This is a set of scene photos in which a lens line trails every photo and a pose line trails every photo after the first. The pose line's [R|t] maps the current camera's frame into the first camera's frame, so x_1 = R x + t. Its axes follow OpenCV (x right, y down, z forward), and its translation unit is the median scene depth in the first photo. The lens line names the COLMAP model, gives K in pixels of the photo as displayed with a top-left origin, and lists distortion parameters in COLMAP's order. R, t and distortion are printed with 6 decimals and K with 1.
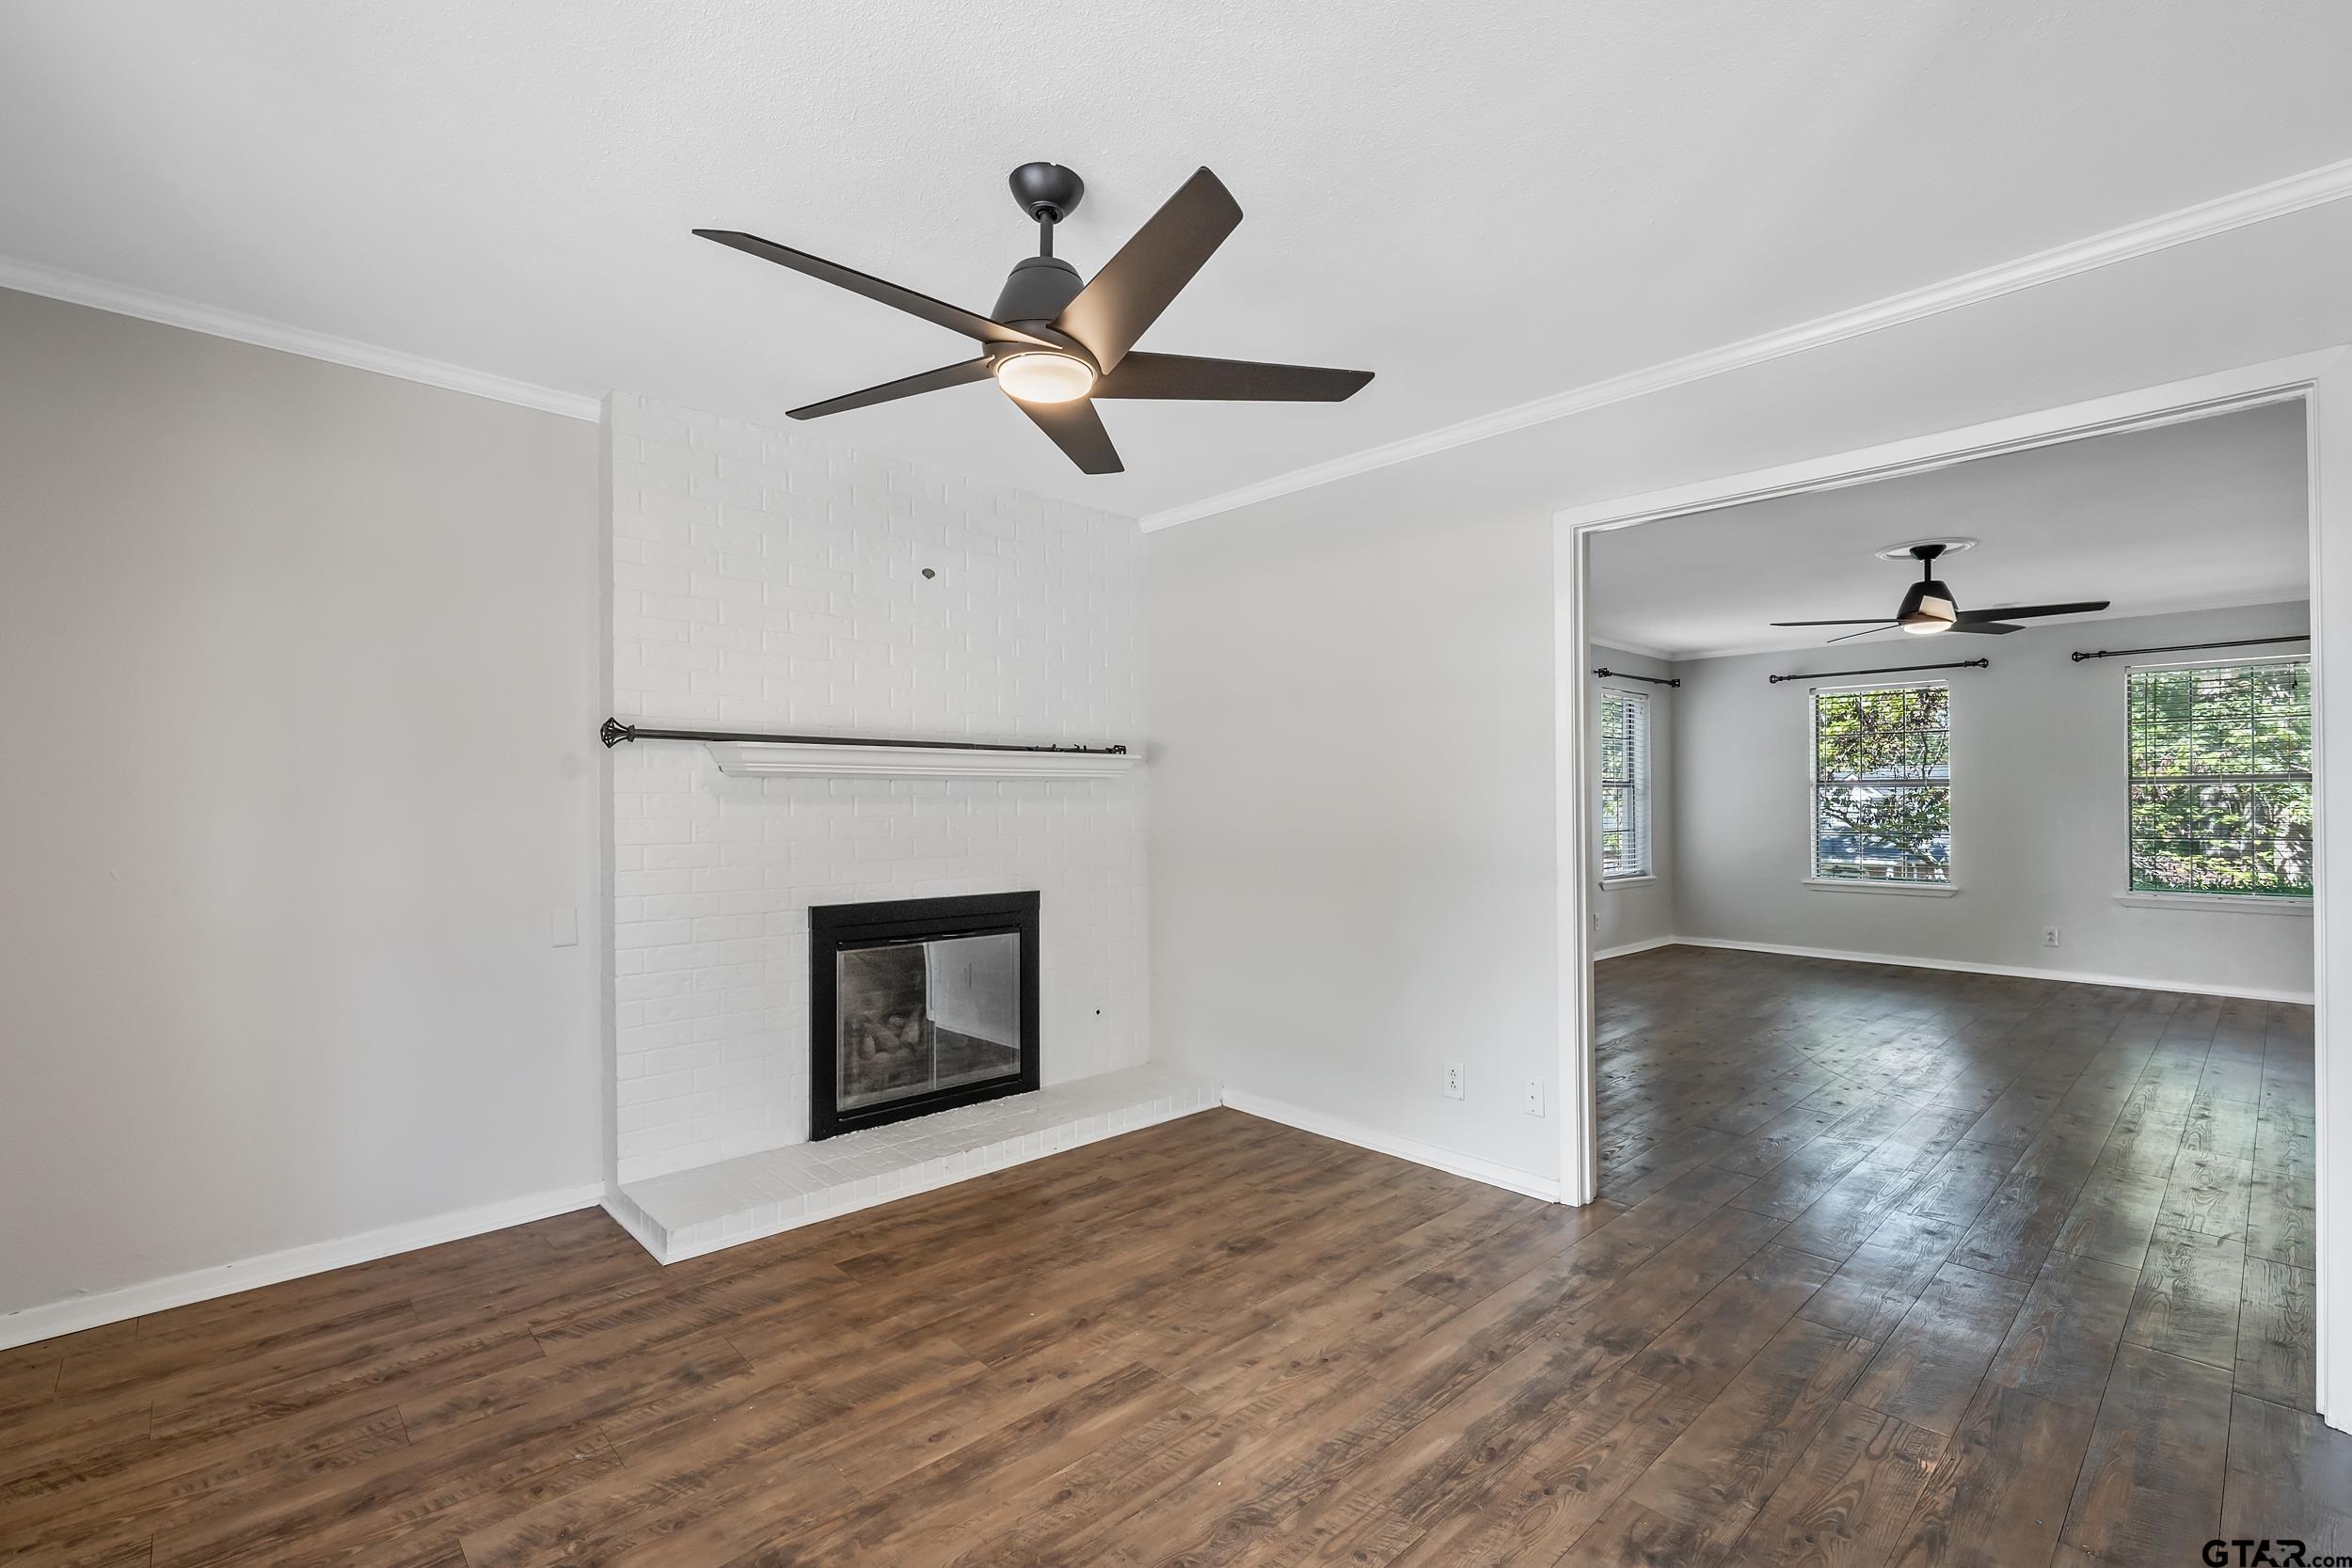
lens RADIAL K [[1058.0, 0, 1178.8], [0, 1058.0, 790.6], [0, 0, 1]] dist [-0.001452, -0.000221]
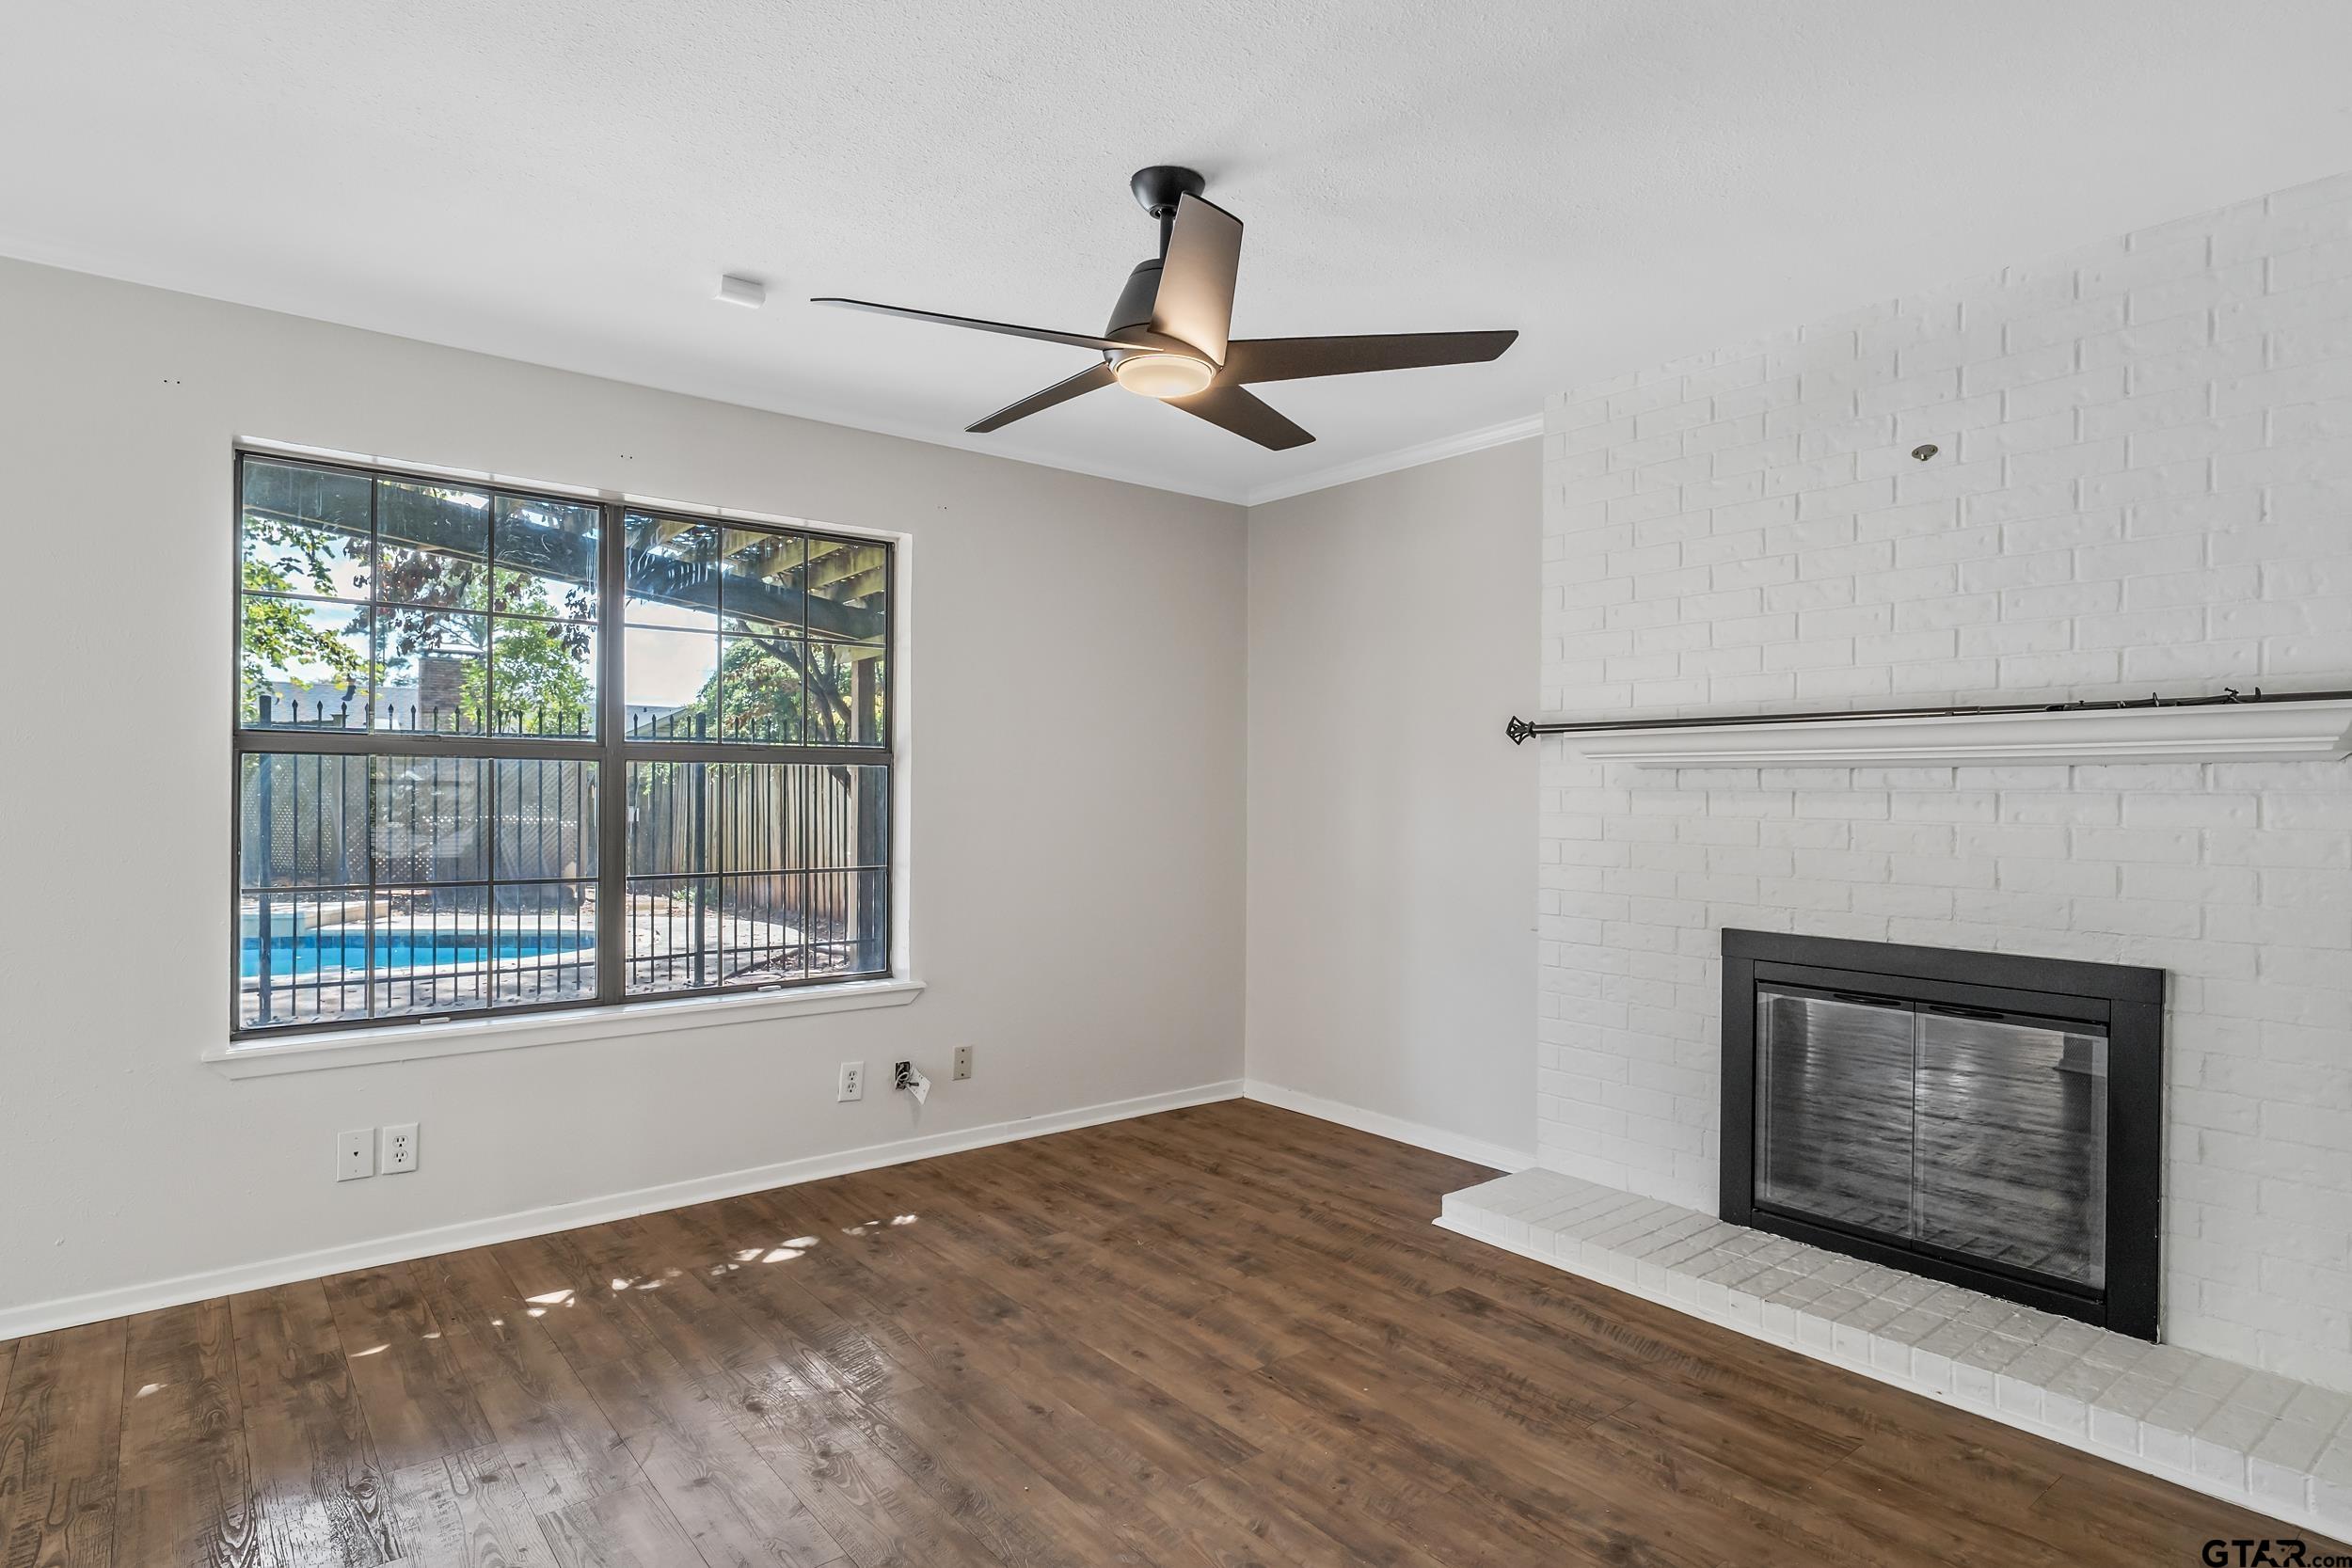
lens RADIAL K [[1248.4, 0, 1178.8], [0, 1248.4, 789.7], [0, 0, 1]] dist [0.005029, 0.000093]
pose [[-0.083780, -0.002869, -0.996480, 0.898071], [0.001187, 0.999995, -0.002979, 0.009262], [0.996484, -0.001433, -0.083777, 0.941411]]
